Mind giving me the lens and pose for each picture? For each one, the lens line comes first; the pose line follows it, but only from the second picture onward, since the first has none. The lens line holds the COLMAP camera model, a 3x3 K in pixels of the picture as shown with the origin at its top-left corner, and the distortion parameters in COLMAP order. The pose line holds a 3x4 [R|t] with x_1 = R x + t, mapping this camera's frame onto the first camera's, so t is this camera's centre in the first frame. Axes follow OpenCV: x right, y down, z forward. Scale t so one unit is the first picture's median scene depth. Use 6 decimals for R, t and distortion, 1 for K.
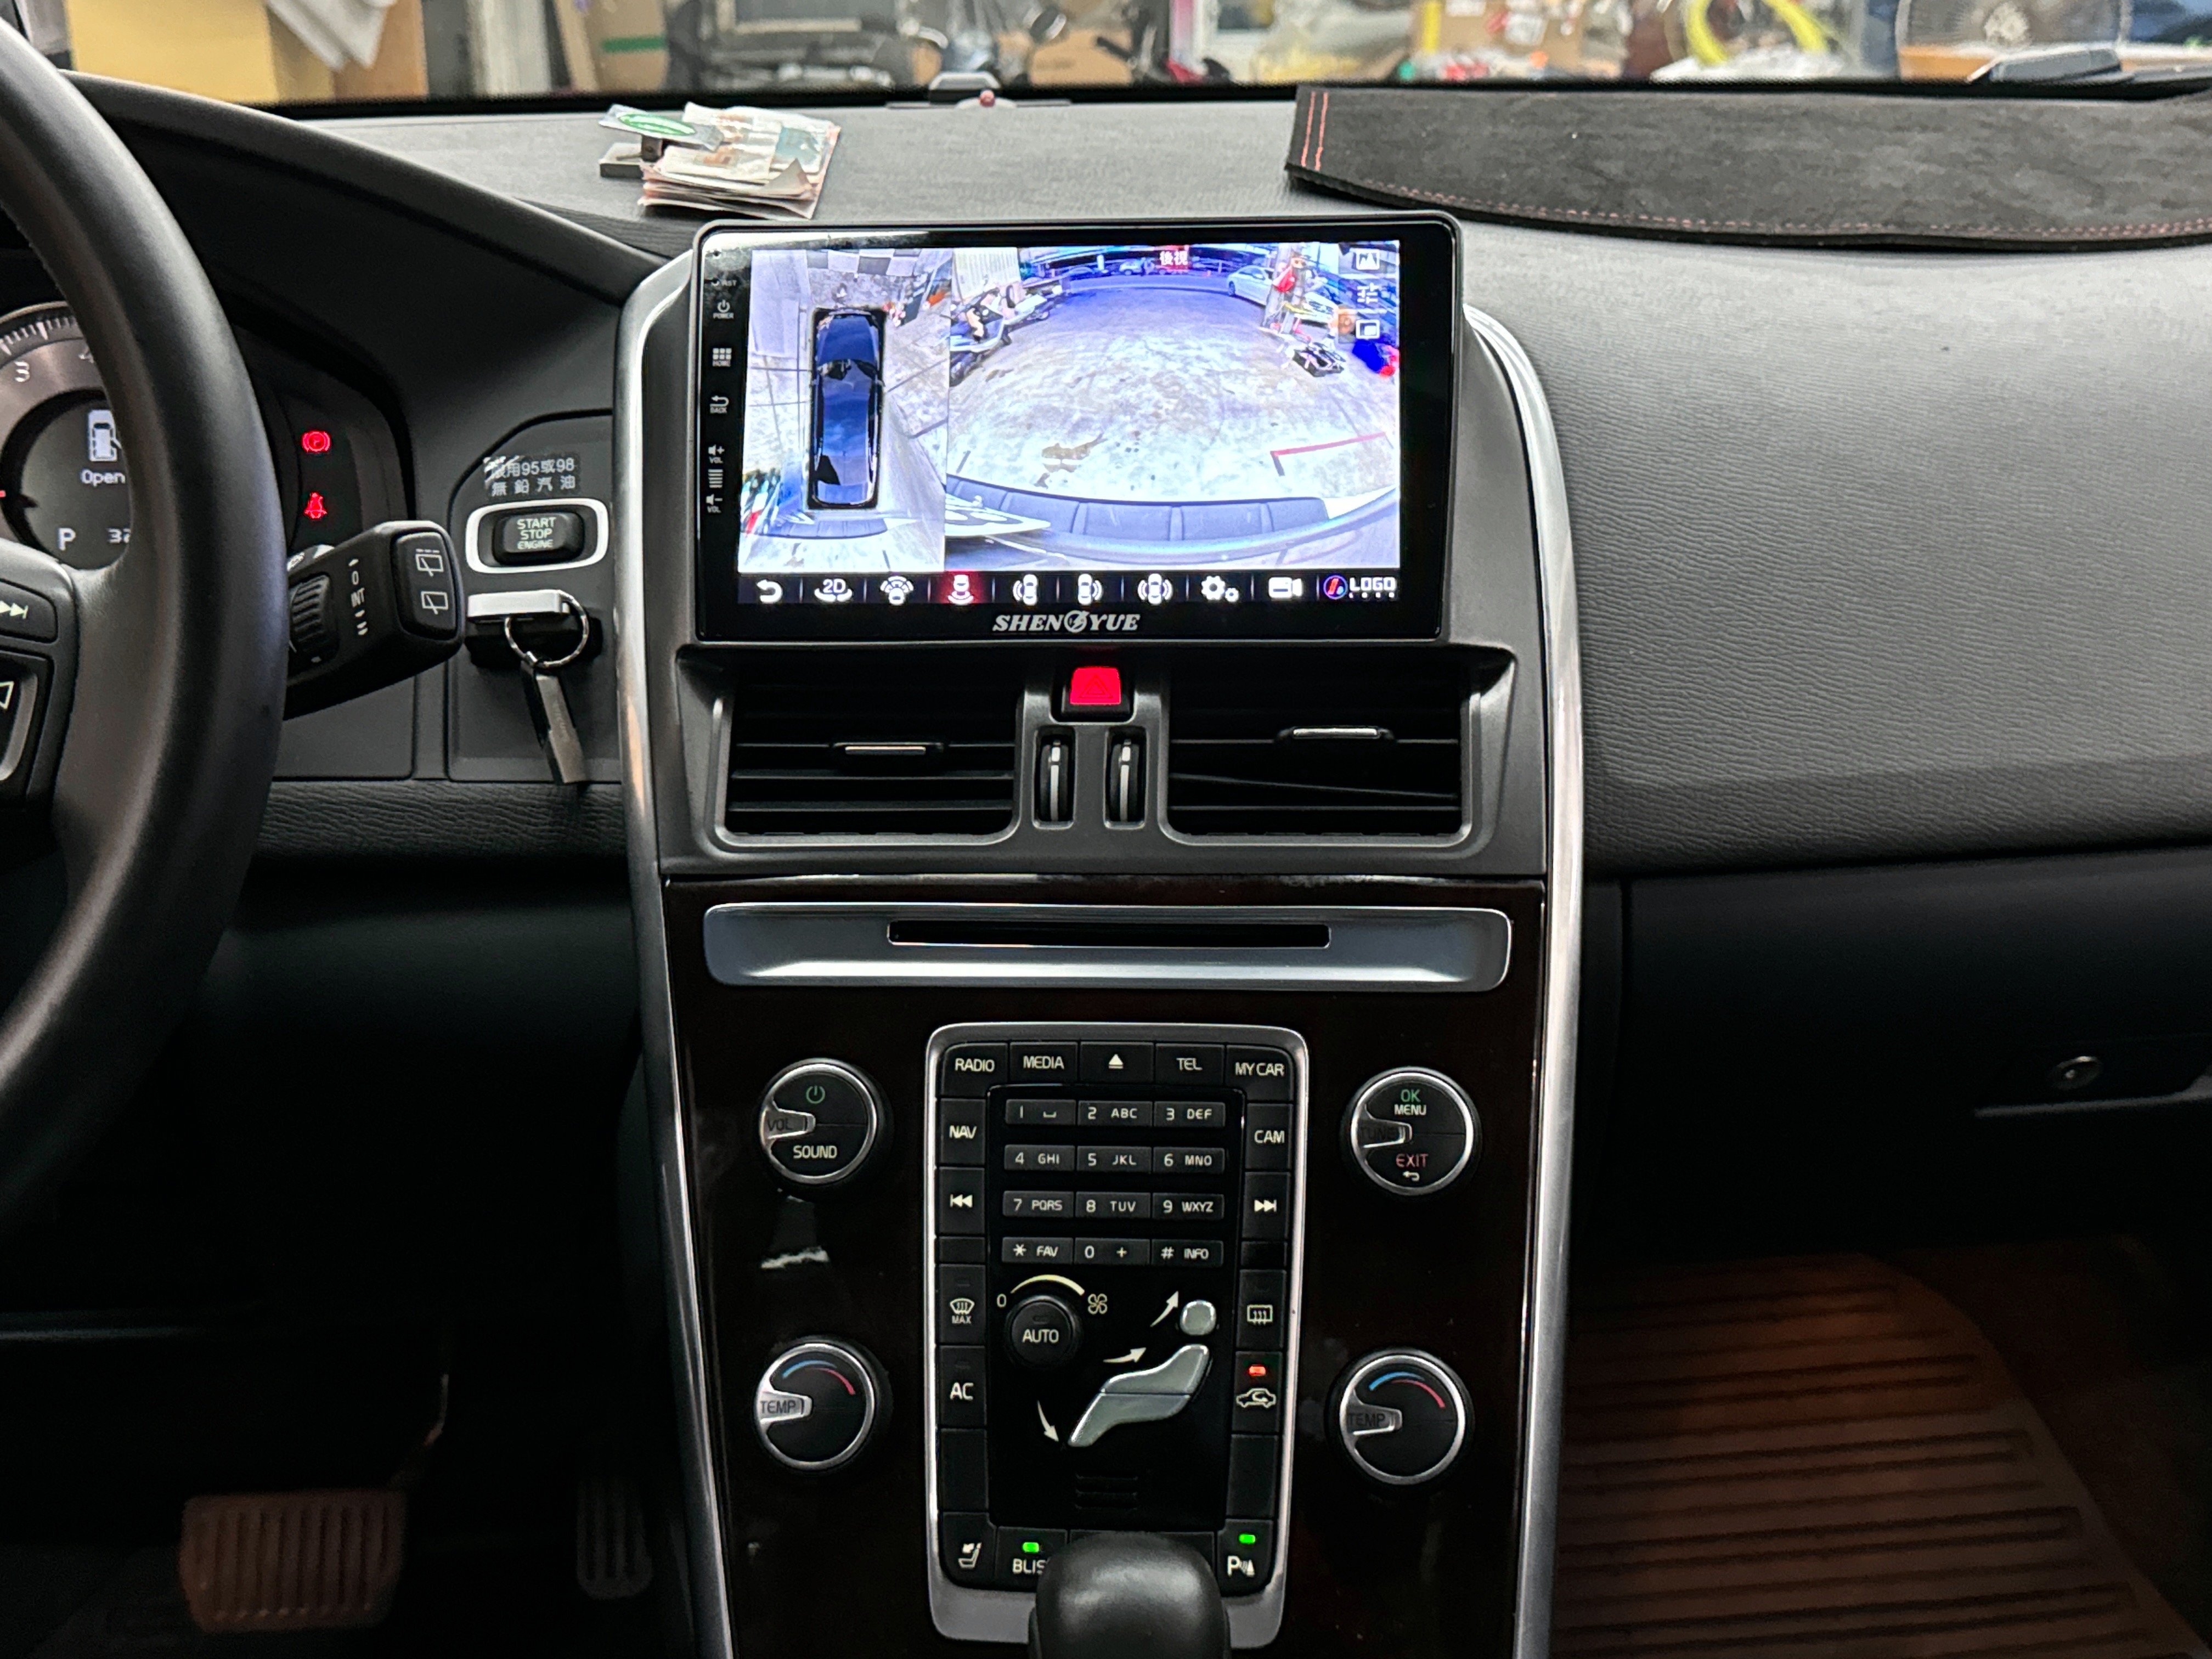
lens RADIAL K [[2676.6, 0, 1131.1], [0, 2676.6, 837.0], [0, 0, 1]] dist [0.162891, -0.270390]
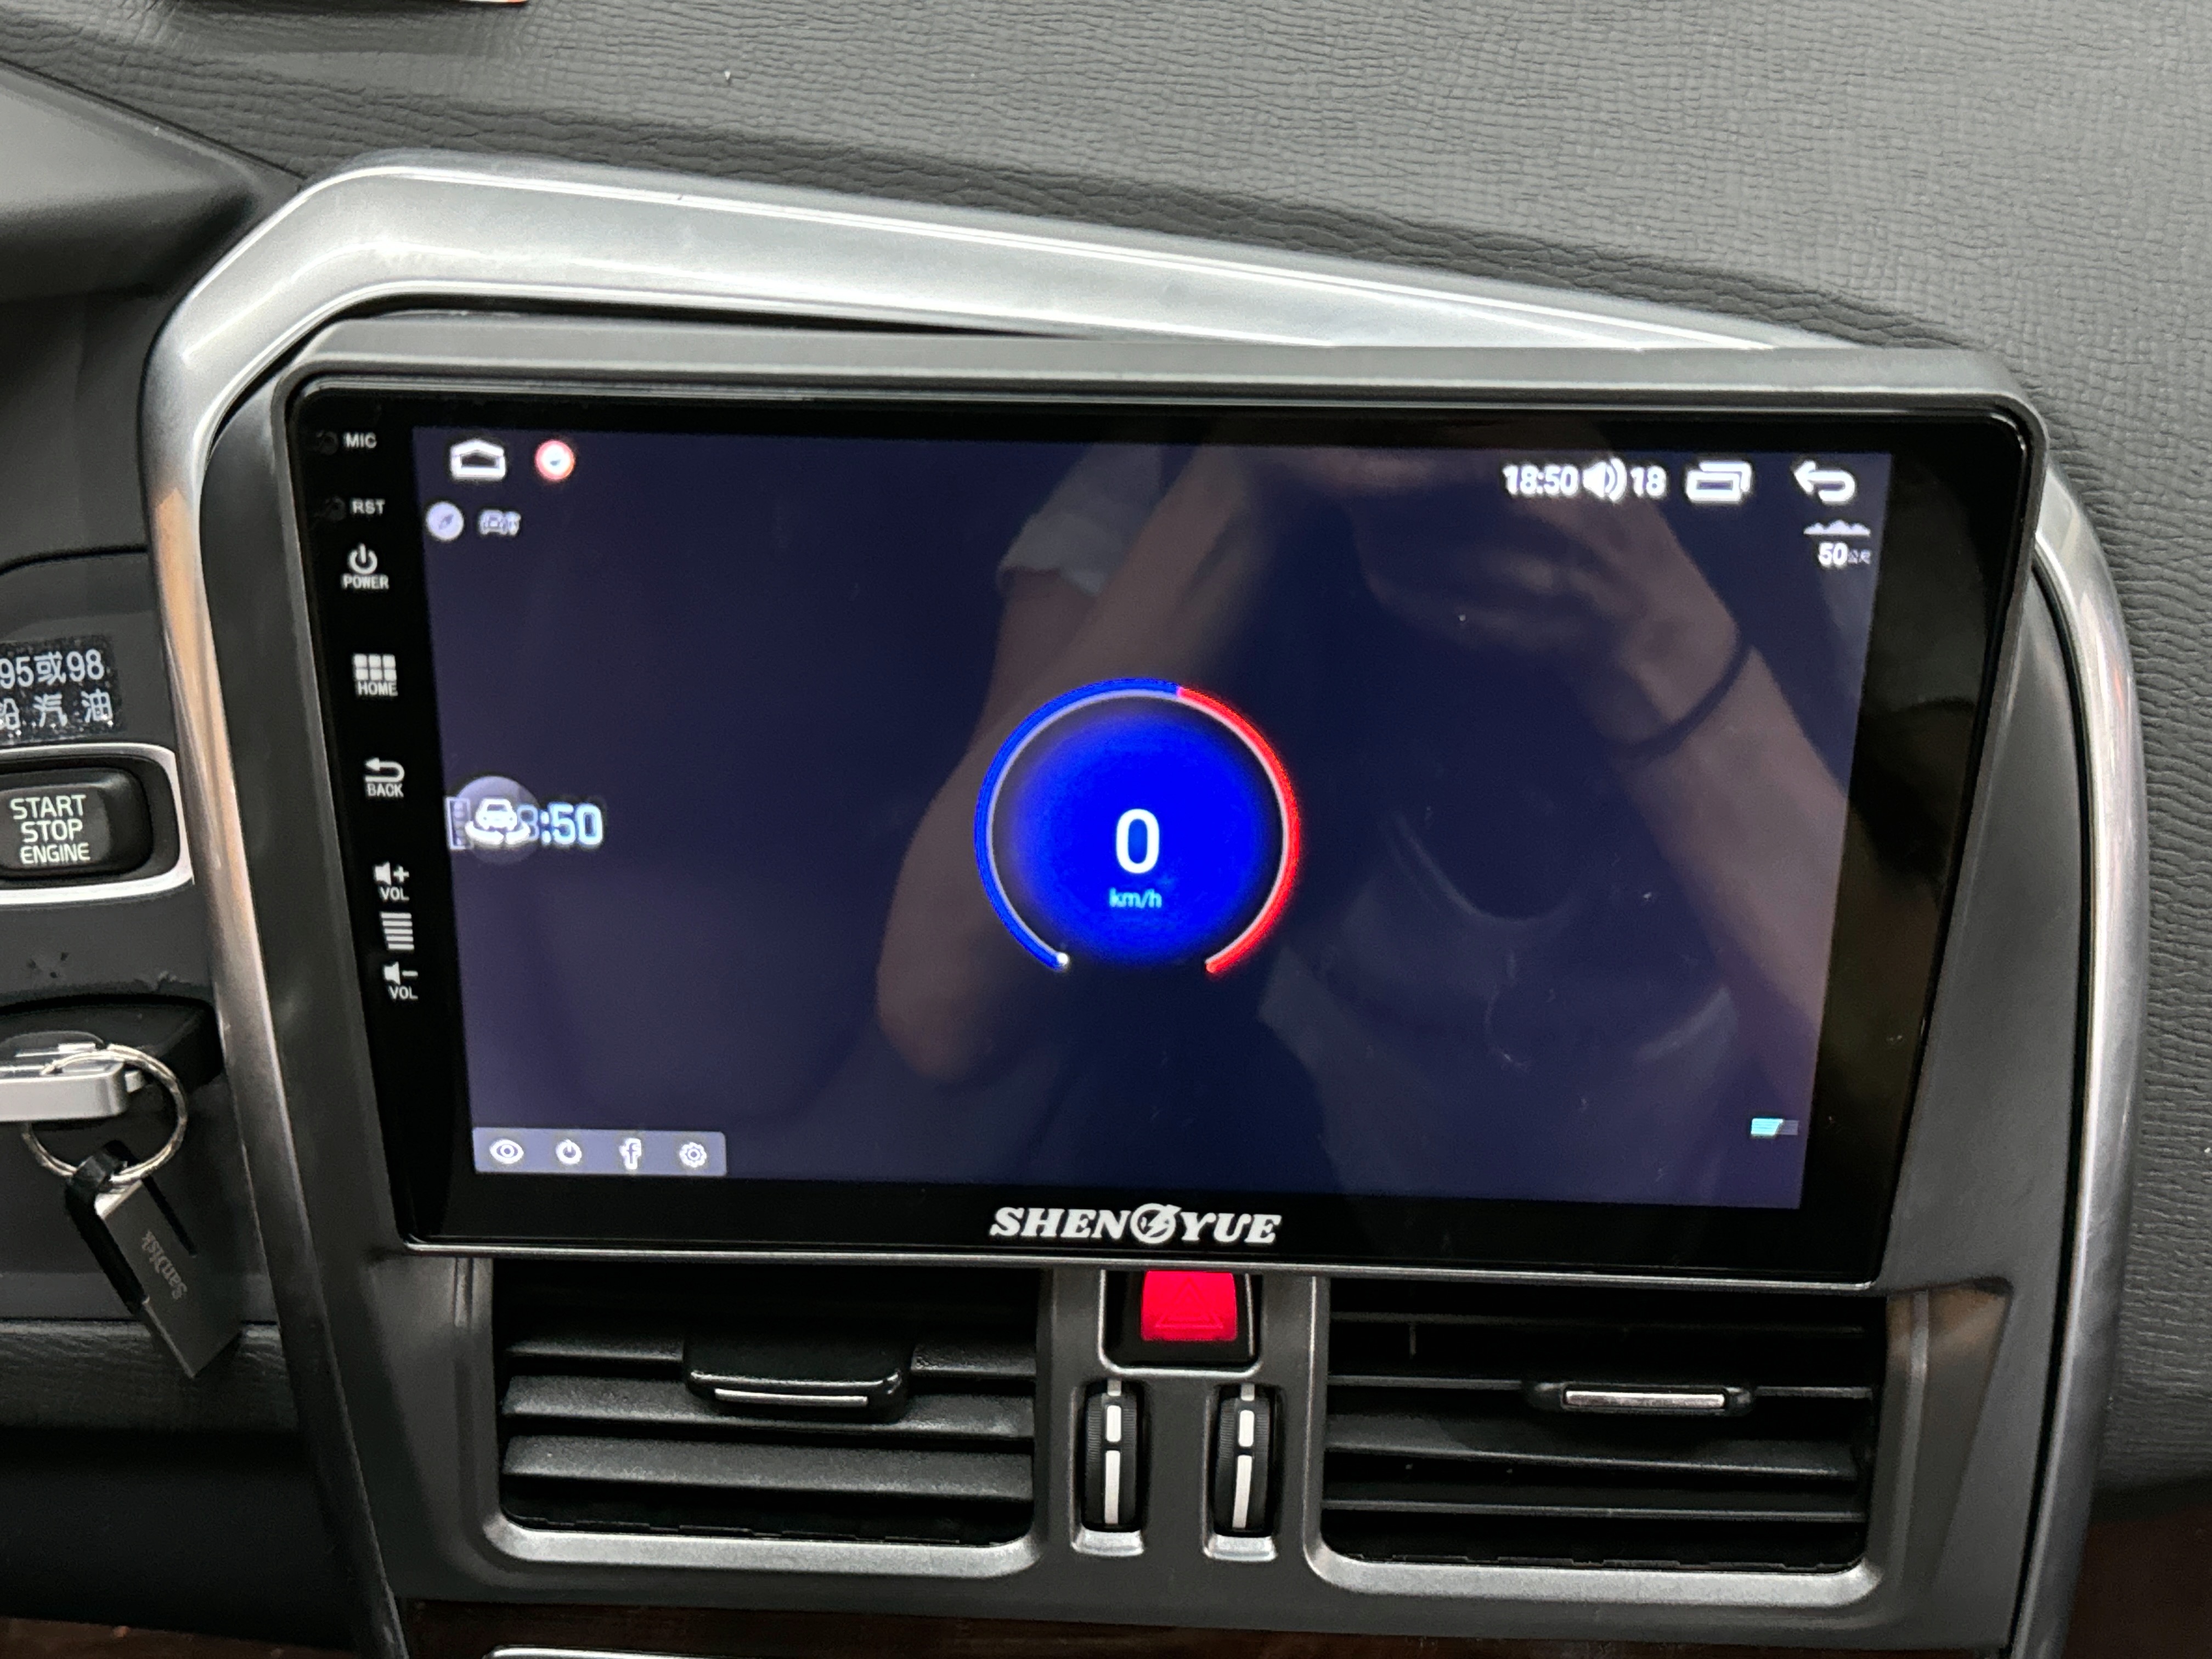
lens RADIAL K [[2676.6, 0, 1131.1], [0, 2676.6, 837.0], [0, 0, 1]] dist [0.162891, -0.270390]
pose [[0.999328, -0.013769, 0.033966, -0.040443], [-0.007749, 0.826421, 0.563000, -0.419619], [-0.035822, -0.562884, 0.825759, 0.610241]]
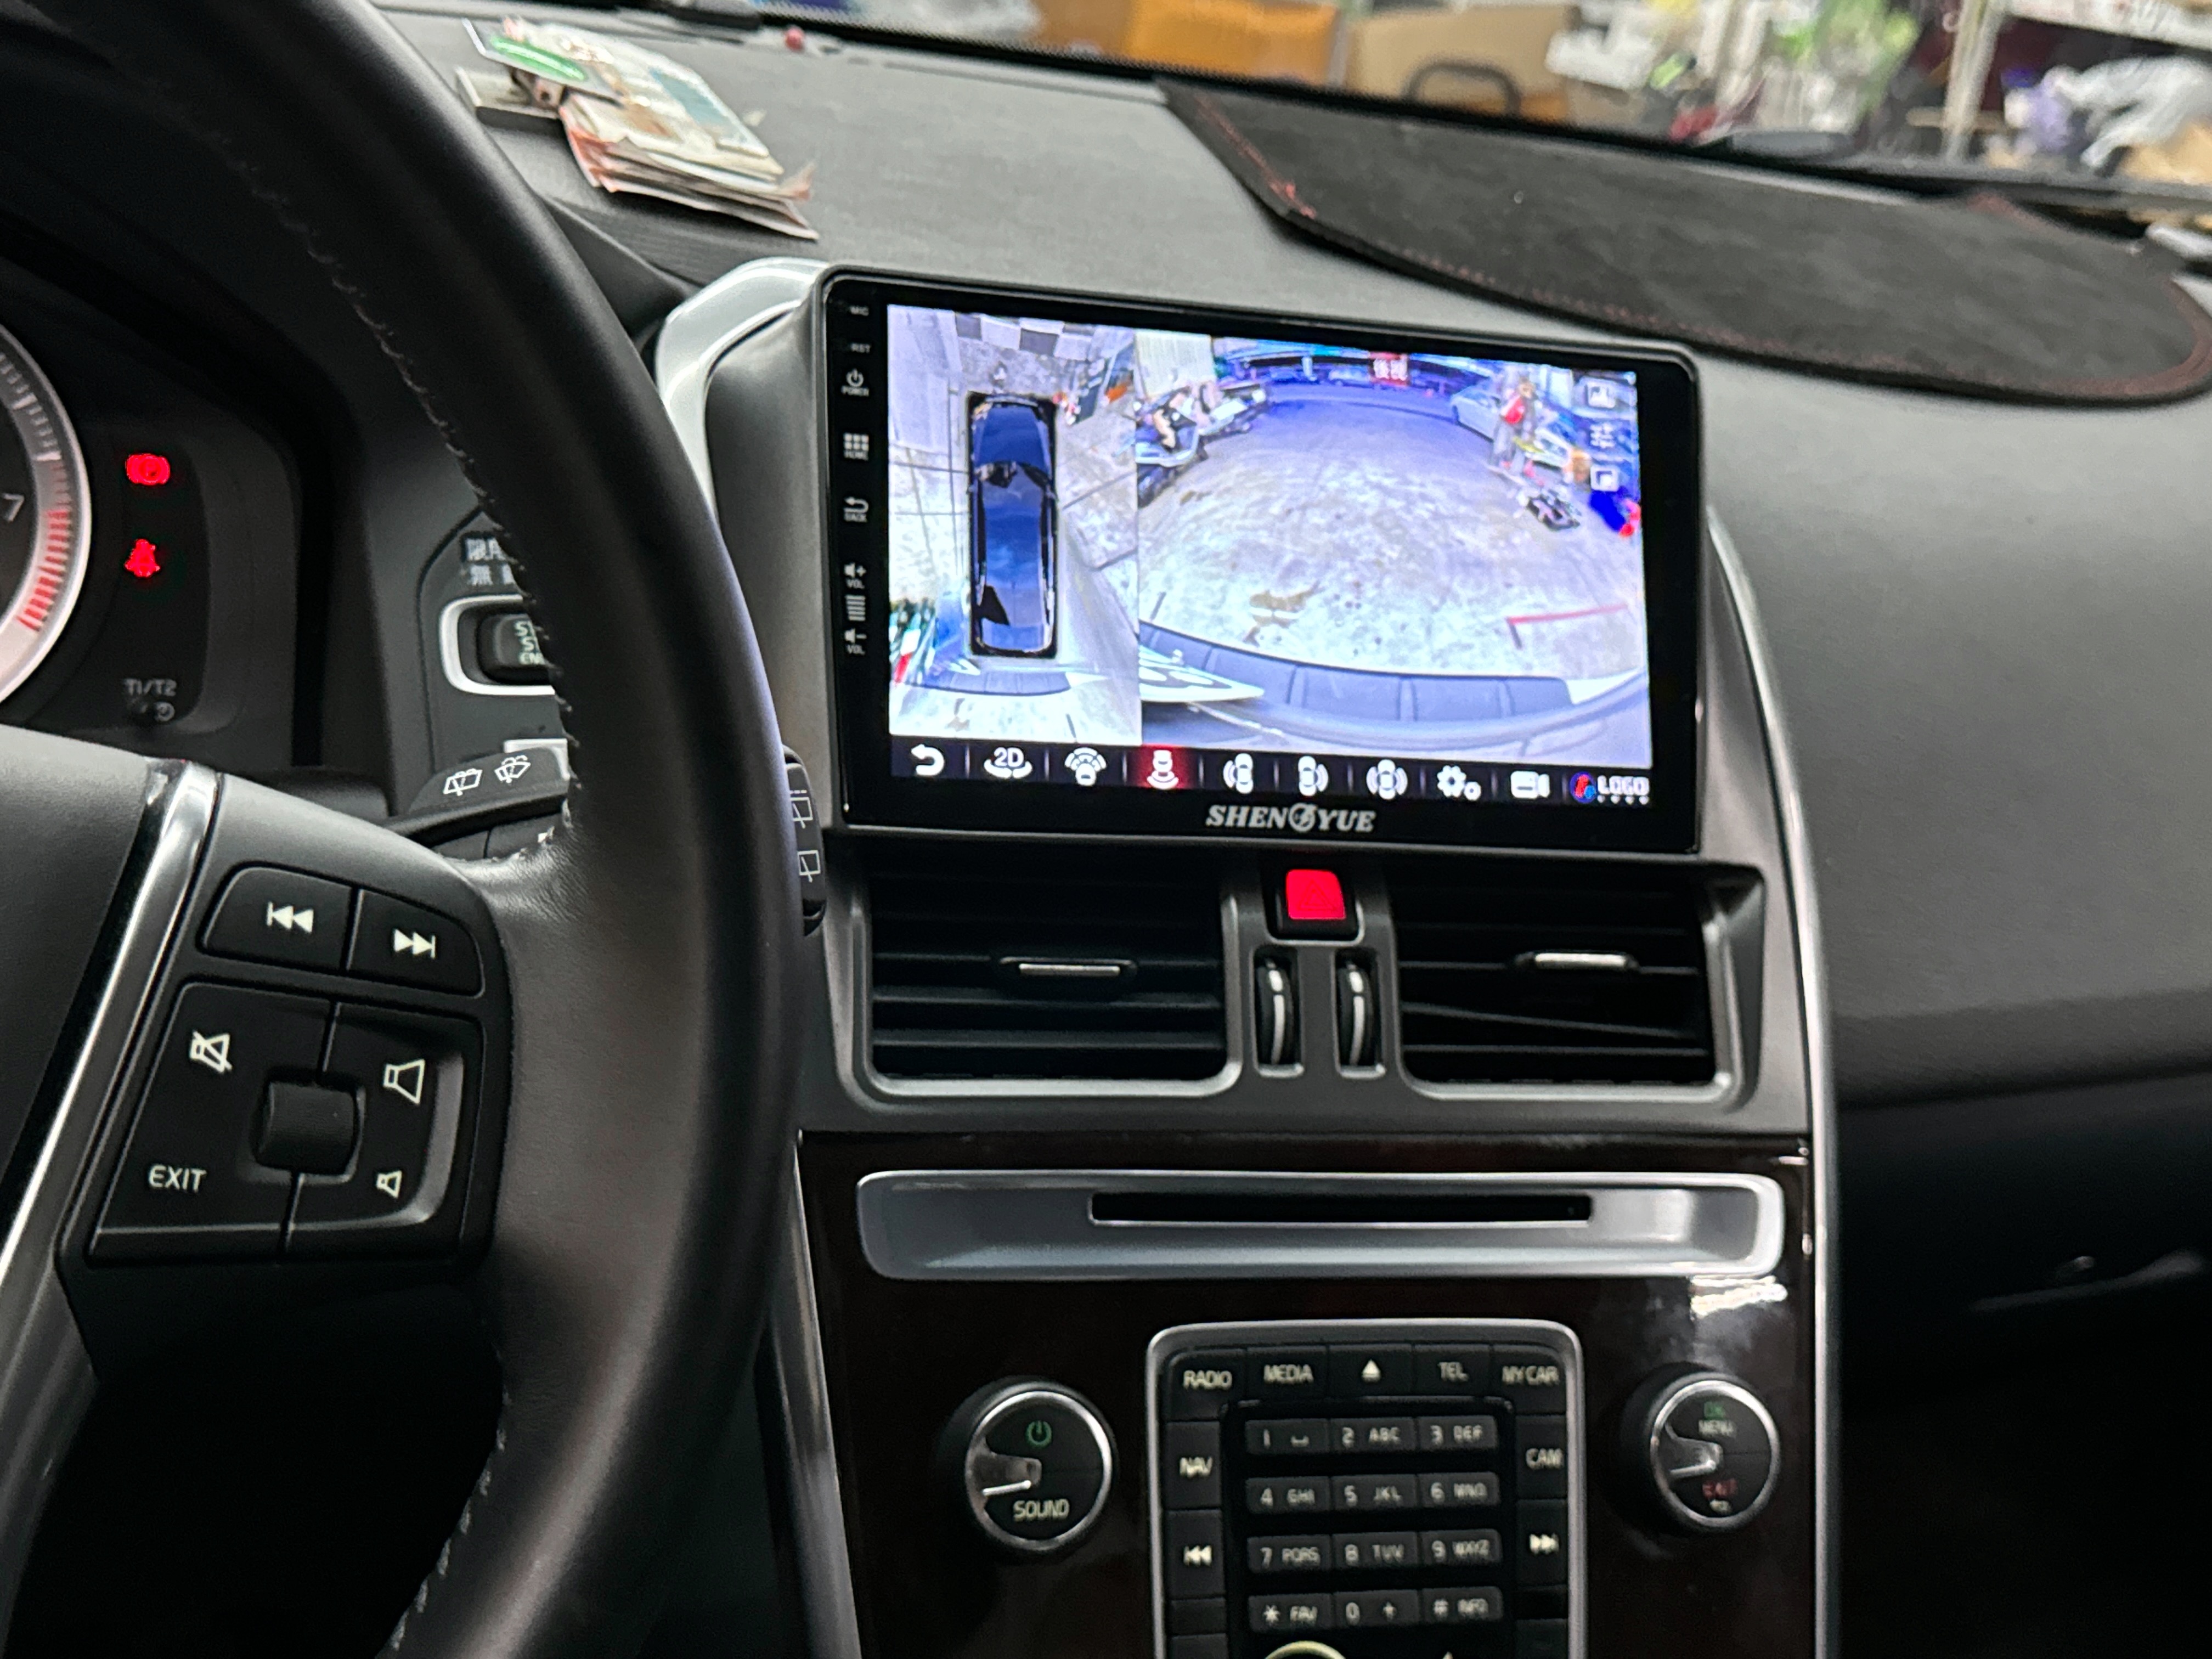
lens RADIAL K [[2676.6, 0, 1131.1], [0, 2676.6, 837.0], [0, 0, 1]] dist [0.162891, -0.270390]
pose [[0.929531, 0.029367, 0.367573, -0.362266], [-0.051647, 0.997366, 0.050923, -0.111285], [-0.365109, -0.066318, 0.928600, 0.256128]]
